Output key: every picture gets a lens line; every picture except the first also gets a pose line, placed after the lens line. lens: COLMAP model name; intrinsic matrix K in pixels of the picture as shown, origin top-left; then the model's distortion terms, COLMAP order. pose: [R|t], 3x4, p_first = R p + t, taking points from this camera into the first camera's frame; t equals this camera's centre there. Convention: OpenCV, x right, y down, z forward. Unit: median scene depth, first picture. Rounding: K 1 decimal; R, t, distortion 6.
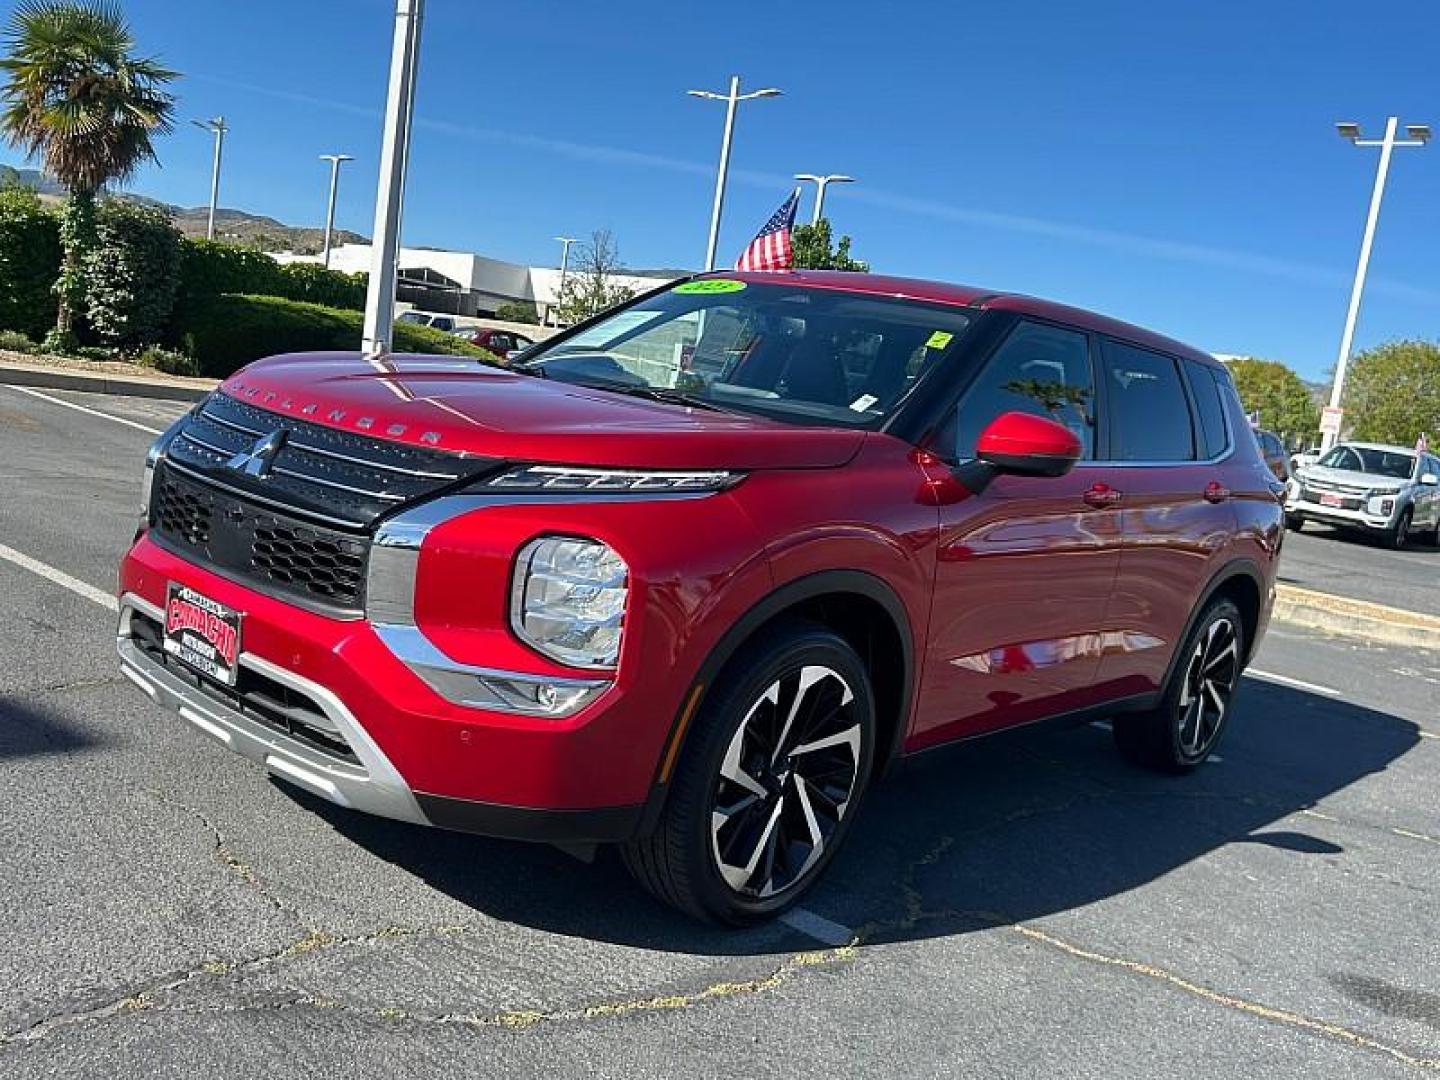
lens RADIAL K [[1293.4, 0, 714.0], [0, 1293.4, 544.6], [0, 0, 1]] dist [0.073859, -0.093856]
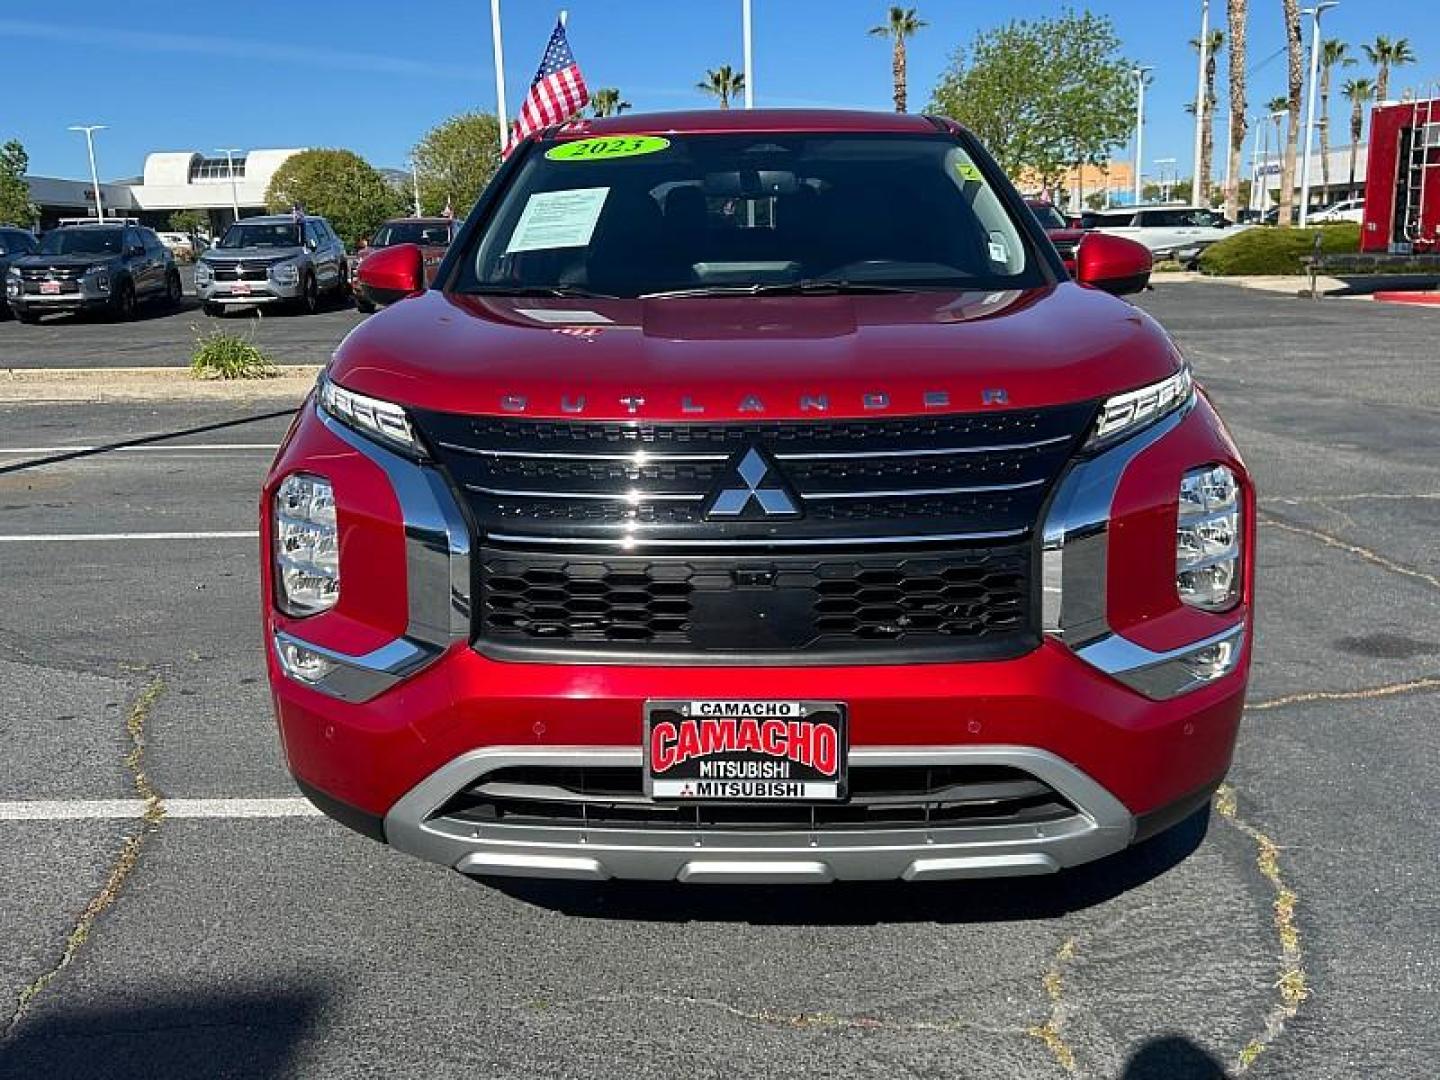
lens RADIAL K [[1293.4, 0, 714.0], [0, 1293.4, 544.6], [0, 0, 1]] dist [0.073859, -0.093856]
pose [[0.757035, -0.310631, 0.574809, -0.747874], [0.223226, 0.949783, 0.219276, -0.188906], [-0.614058, -0.037688, 0.788360, 0.448920]]
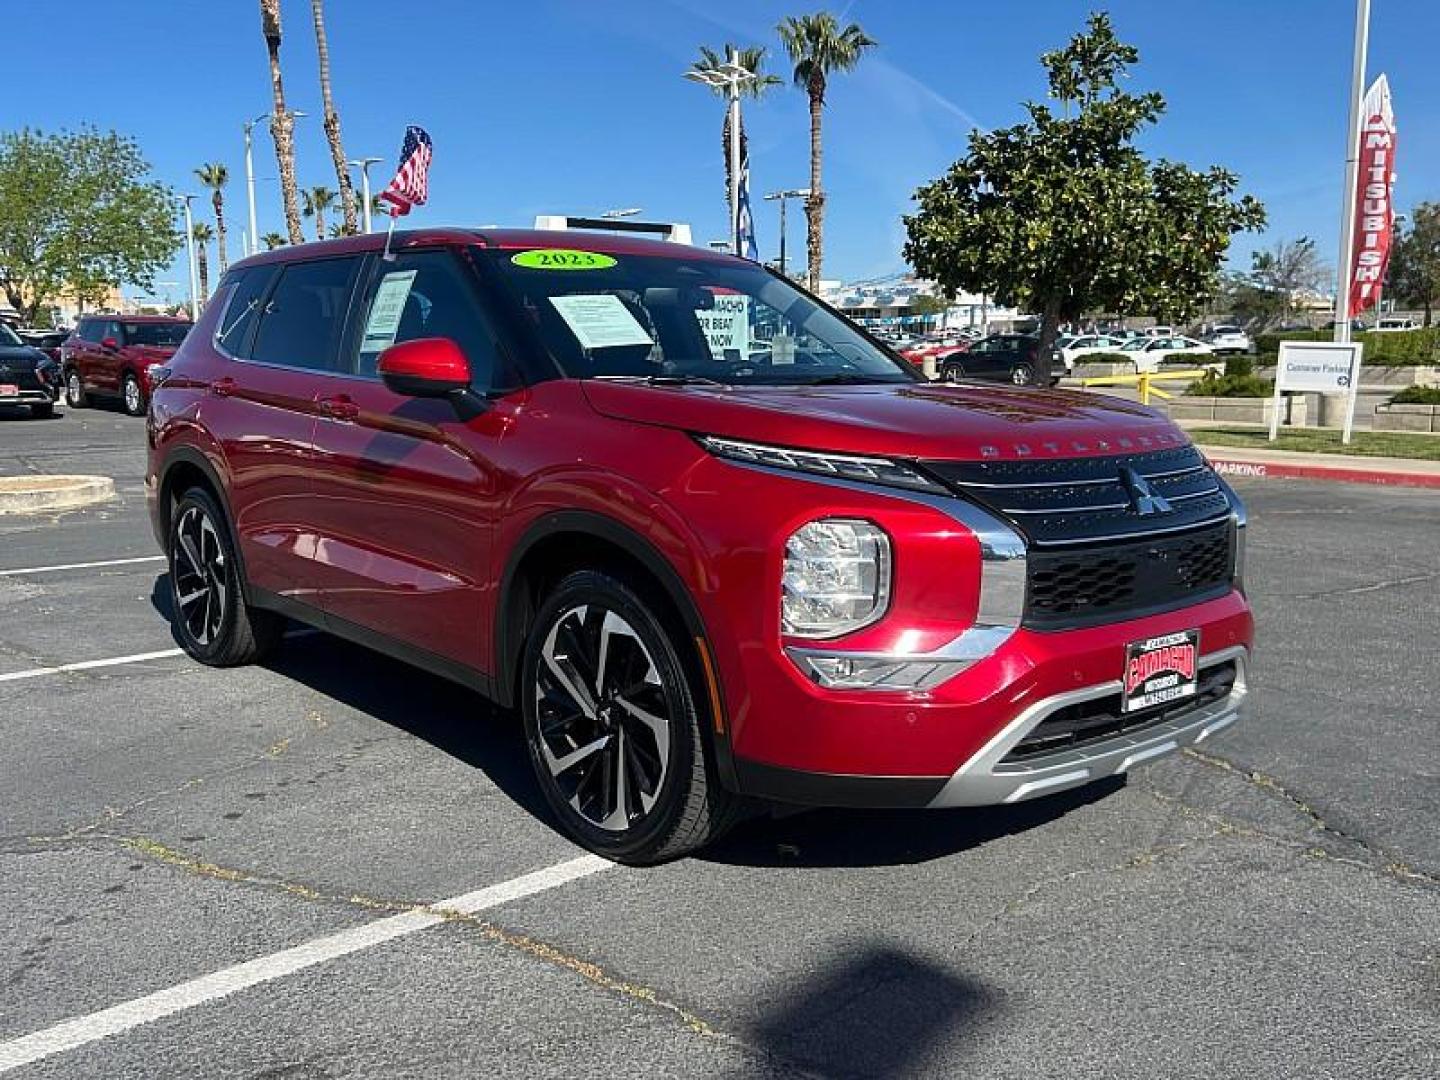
lens RADIAL K [[1293.4, 0, 714.0], [0, 1293.4, 544.6], [0, 0, 1]] dist [0.073859, -0.093856]
pose [[0.134699, -0.295428, 0.945822, -1.370700], [0.148791, 0.949728, 0.275458, -0.364914], [-0.979652, 0.103626, 0.171885, 1.125785]]
